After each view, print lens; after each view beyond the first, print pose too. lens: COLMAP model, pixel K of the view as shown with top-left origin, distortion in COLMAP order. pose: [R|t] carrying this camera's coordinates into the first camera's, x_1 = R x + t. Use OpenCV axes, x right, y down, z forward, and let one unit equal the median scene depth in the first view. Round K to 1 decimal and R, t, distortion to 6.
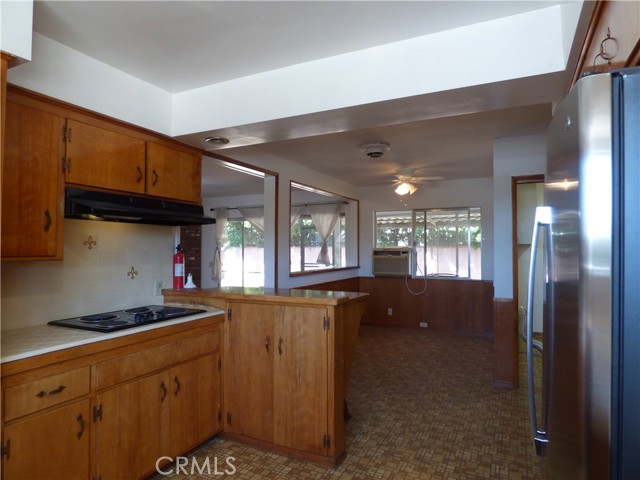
lens RADIAL K [[391.1, 0, 320.3], [0, 391.1, 240.9], [0, 0, 1]] dist [-0.006133, 0.000474]
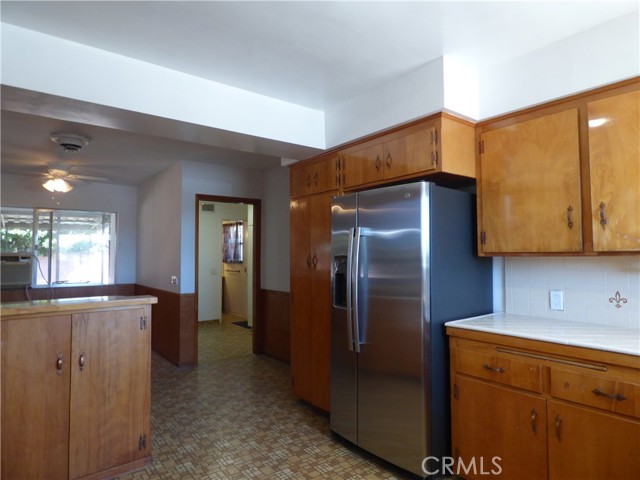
lens RADIAL K [[391.1, 0, 322.0], [0, 391.1, 241.7], [0, 0, 1]] dist [-0.006133, 0.000474]
pose [[0.448012, 0.028300, 0.893580, -0.635140], [-0.011900, 0.999599, -0.025692, 0.022336], [-0.893948, 0.000877, 0.448169, 0.138595]]
